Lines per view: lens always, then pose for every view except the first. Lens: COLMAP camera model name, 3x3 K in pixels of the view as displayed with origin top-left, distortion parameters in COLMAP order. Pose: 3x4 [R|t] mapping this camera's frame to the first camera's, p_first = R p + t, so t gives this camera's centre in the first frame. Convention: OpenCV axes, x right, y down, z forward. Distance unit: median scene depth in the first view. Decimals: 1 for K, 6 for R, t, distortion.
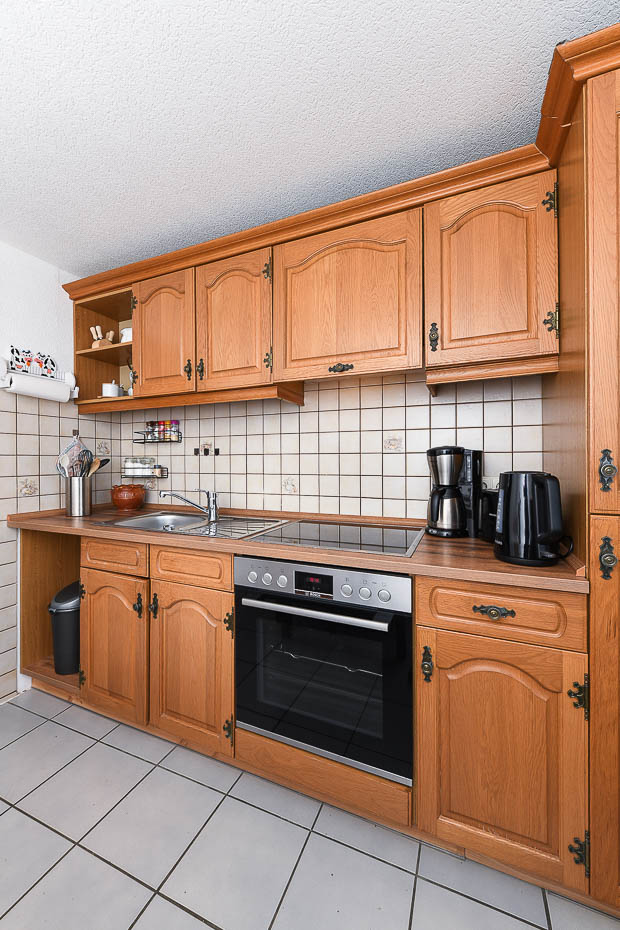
lens RADIAL K [[370.6, 0, 305.2], [0, 370.6, 461.8], [0, 0, 1]] dist [-0.004077, -0.000717]
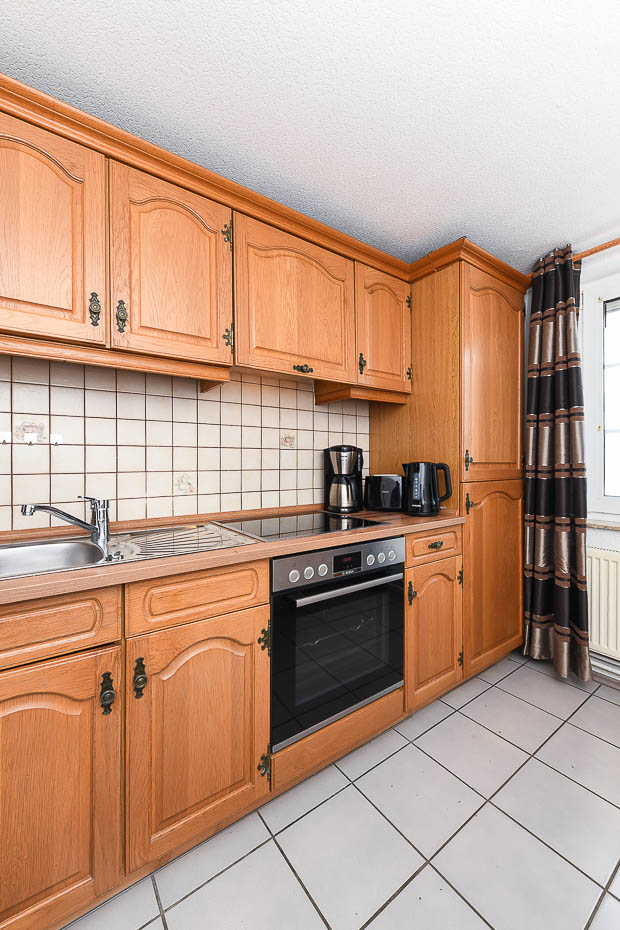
lens RADIAL K [[370.6, 0, 306.8], [0, 370.6, 463.2], [0, 0, 1]] dist [-0.004077, -0.000717]
pose [[0.507369, -0.000883, 0.861728, -0.819469], [0.003098, 0.999995, -0.000800, 0.022879], [-0.861723, 0.003076, 0.507370, 0.436668]]
